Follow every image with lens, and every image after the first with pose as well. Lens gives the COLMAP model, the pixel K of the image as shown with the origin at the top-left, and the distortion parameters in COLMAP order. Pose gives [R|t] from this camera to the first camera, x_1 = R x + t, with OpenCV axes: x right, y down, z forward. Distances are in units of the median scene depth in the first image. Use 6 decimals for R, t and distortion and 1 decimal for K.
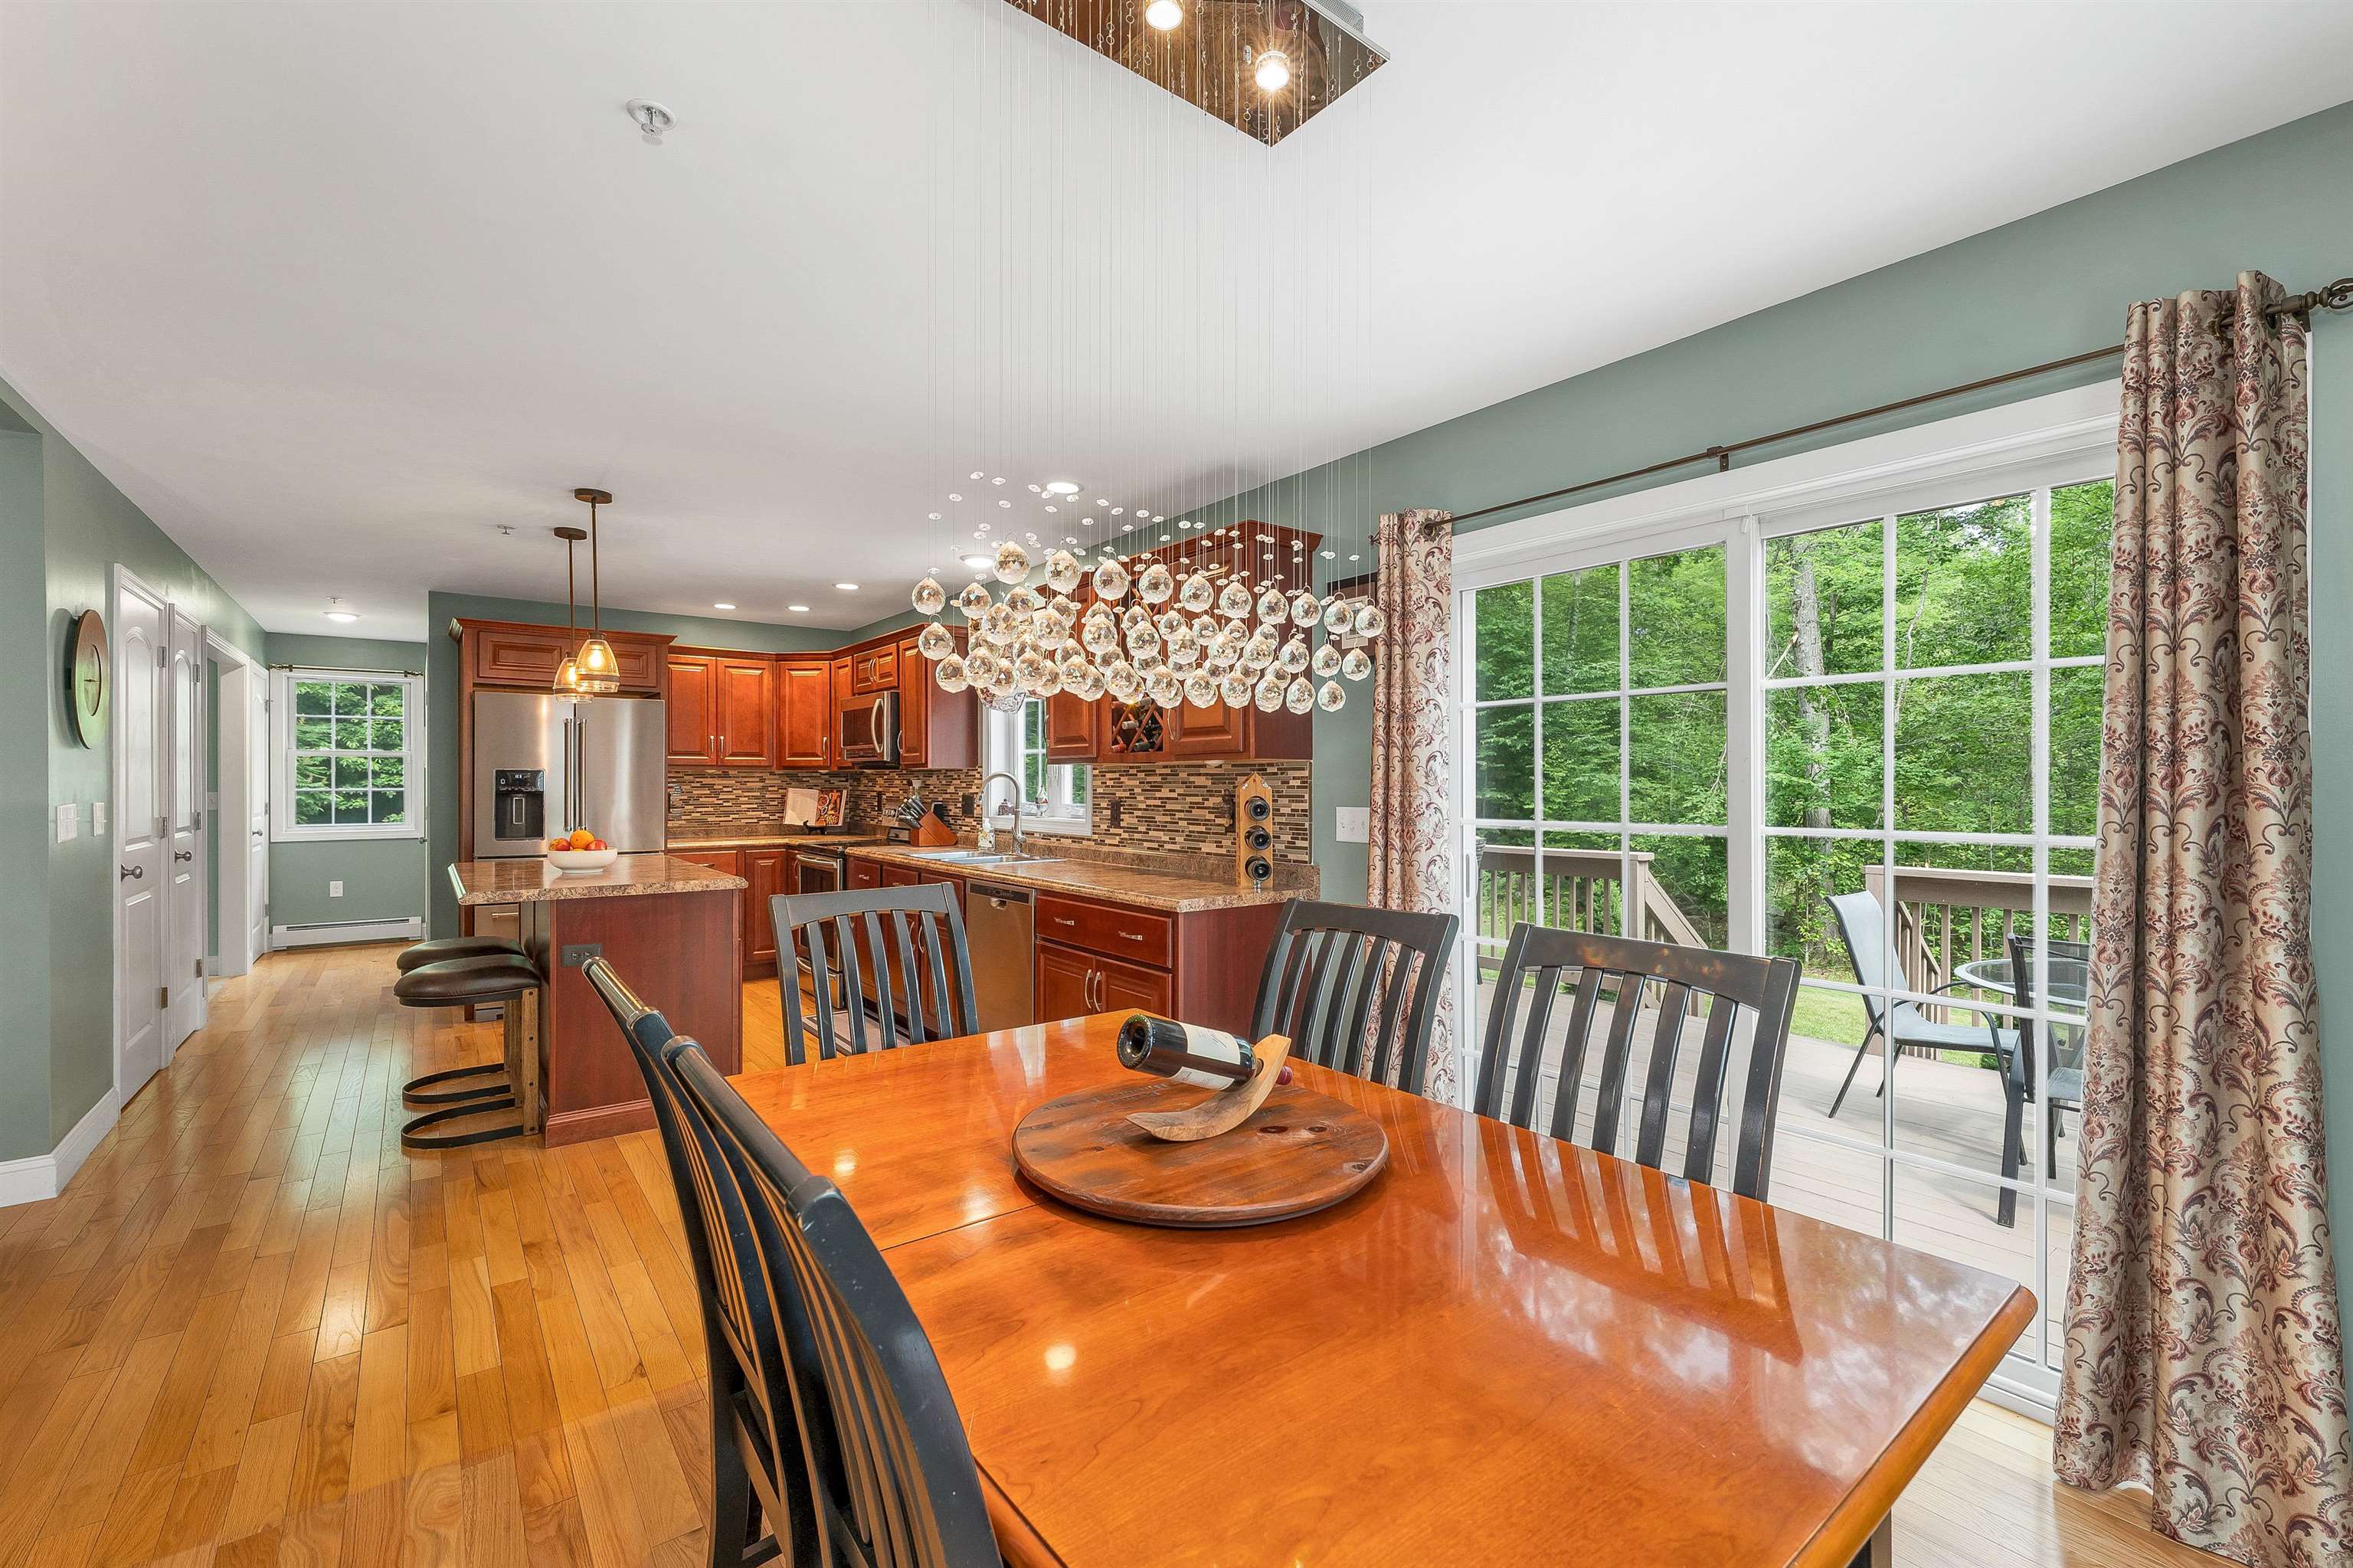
lens RADIAL K [[985.0, 0, 1176.0], [0, 985.0, 787.7], [0, 0, 1]] dist [0.001440, -0.000187]
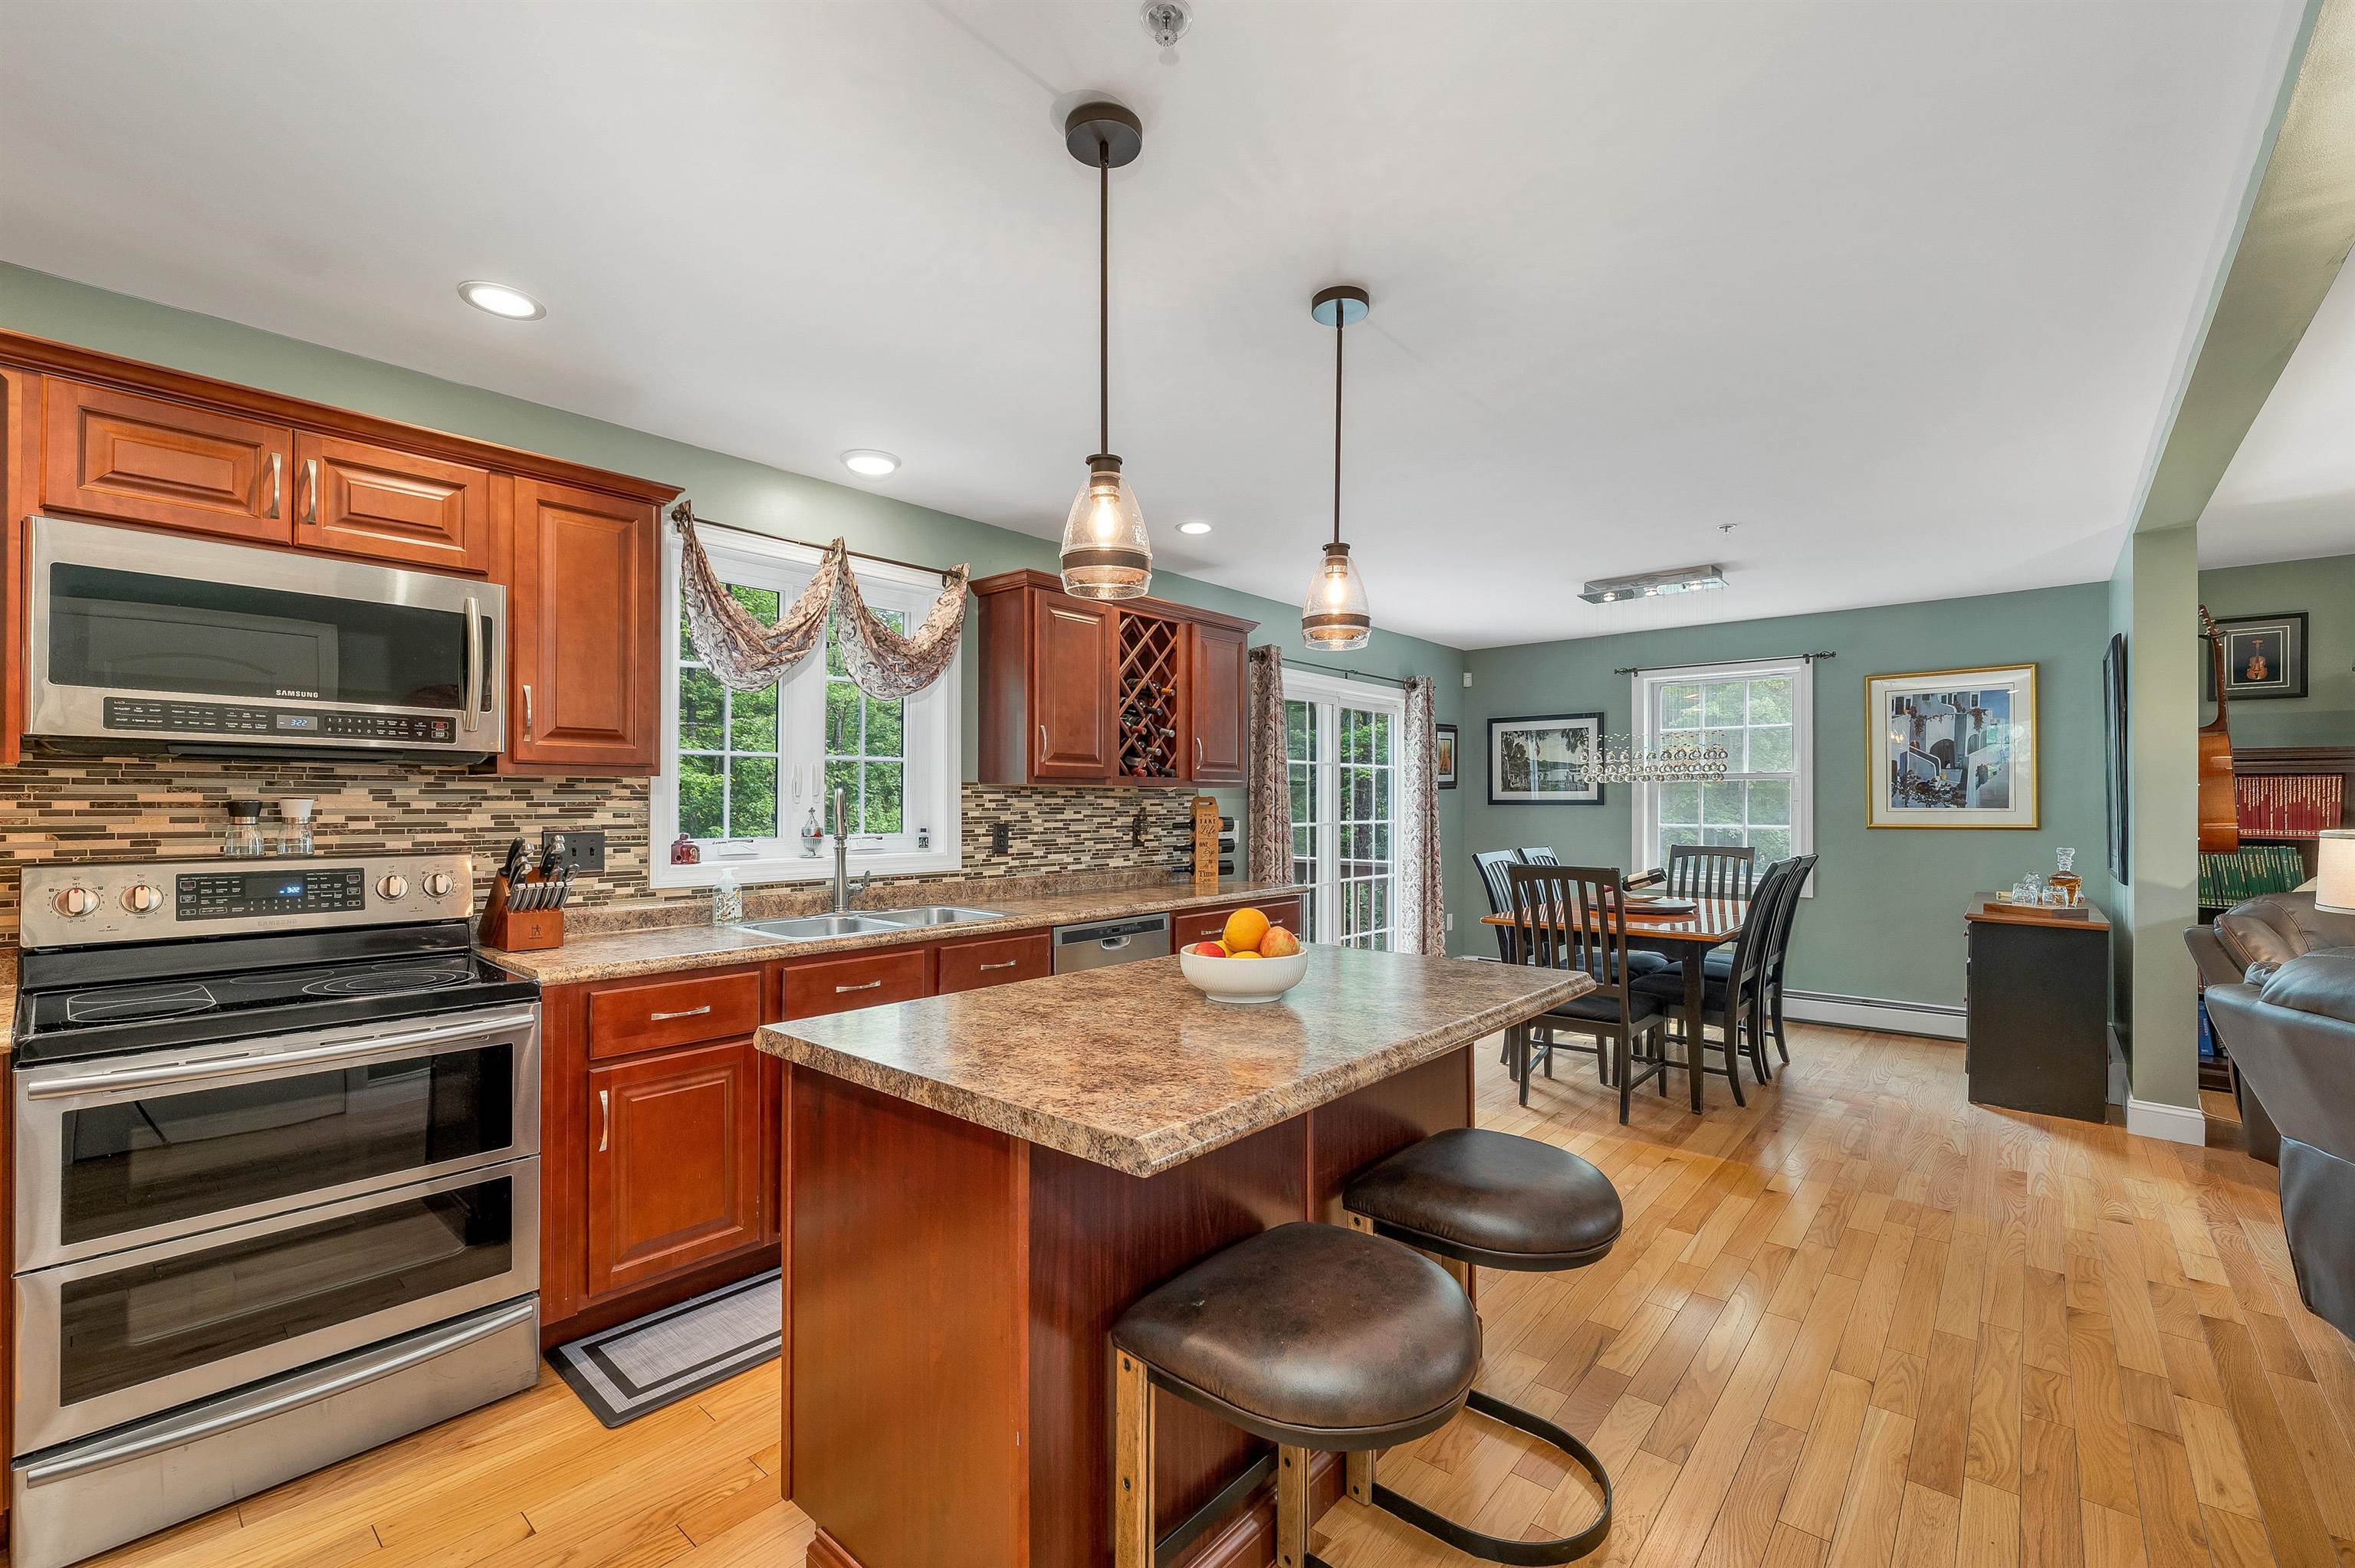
lens RADIAL K [[987.0, 0, 1179.1], [0, 987.0, 798.7], [0, 0, 1]] dist [0.001687, -0.000084]
pose [[-0.198940, 0.004068, 0.980003, -0.795740], [0.005400, 0.999981, -0.003055, -0.005878], [-0.979997, 0.004685, -0.198958, 0.845018]]
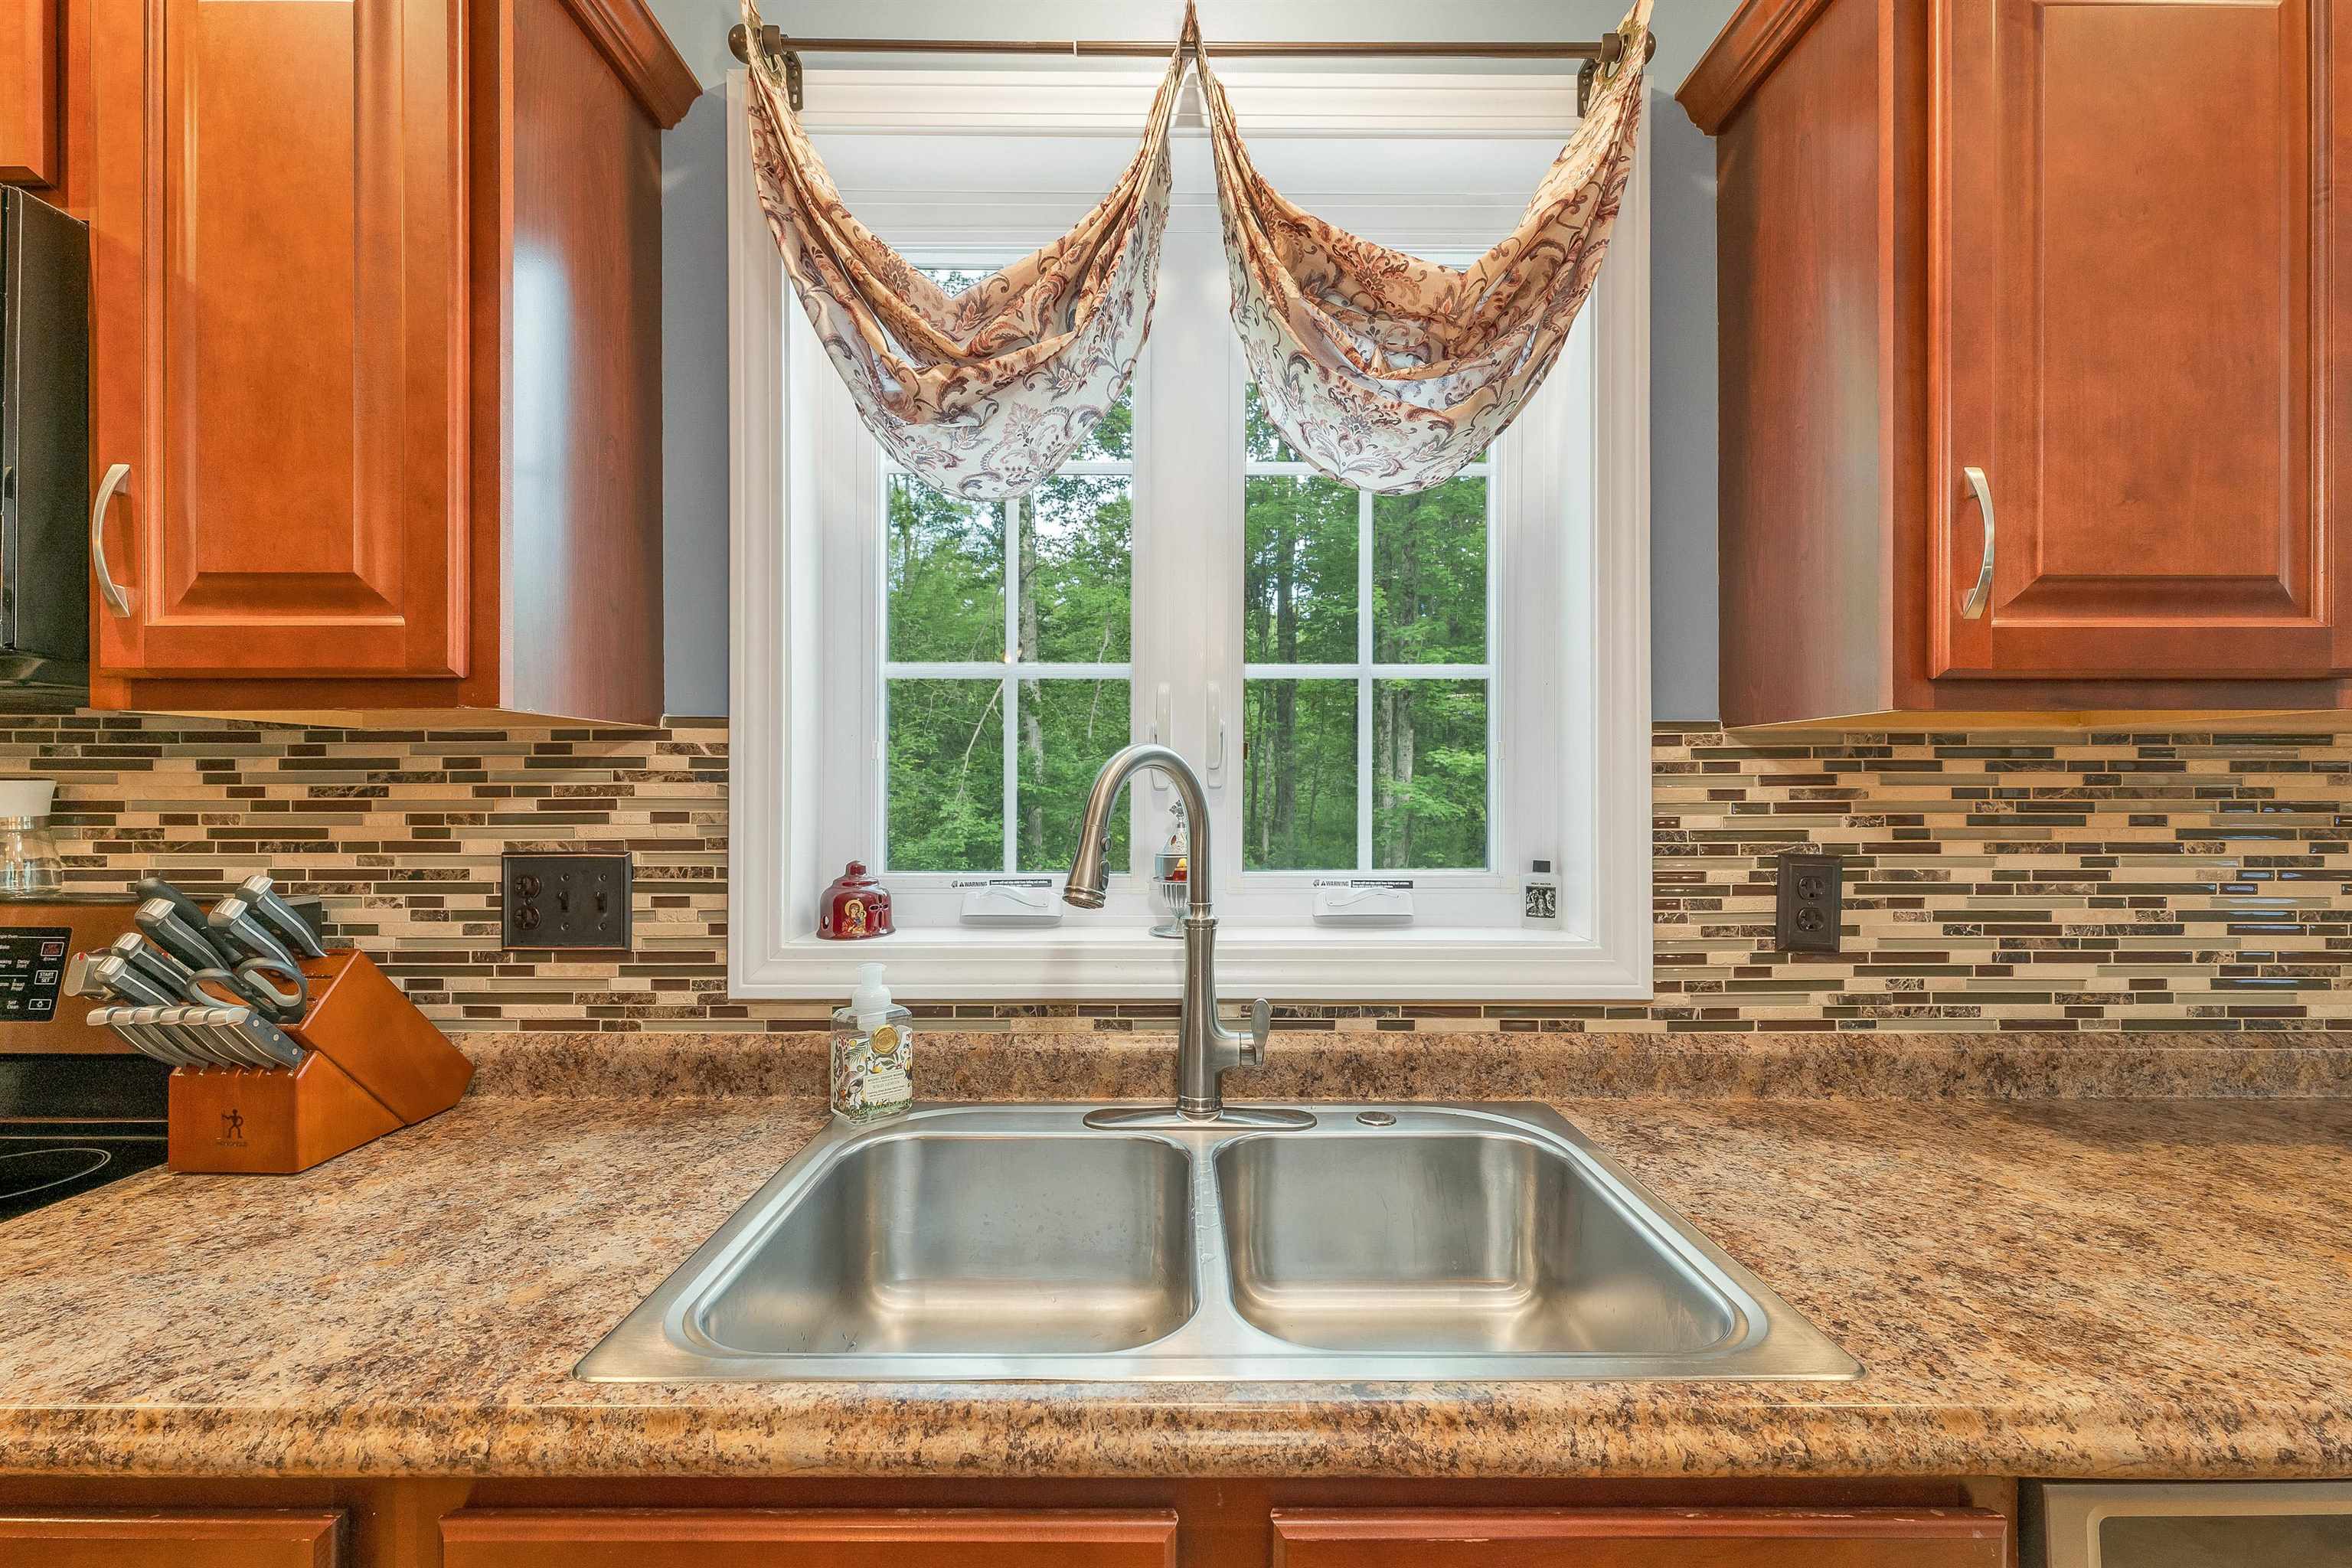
lens RADIAL K [[984.6, 0, 1175.5], [0, 984.6, 787.7], [0, 0, 1]] dist [0.001440, -0.000187]
pose [[0.604190, 0.002449, 0.796836, -0.317271], [0.004973, 0.999964, -0.006844, -0.004800], [-0.796825, 0.008098, 0.604157, 0.808367]]
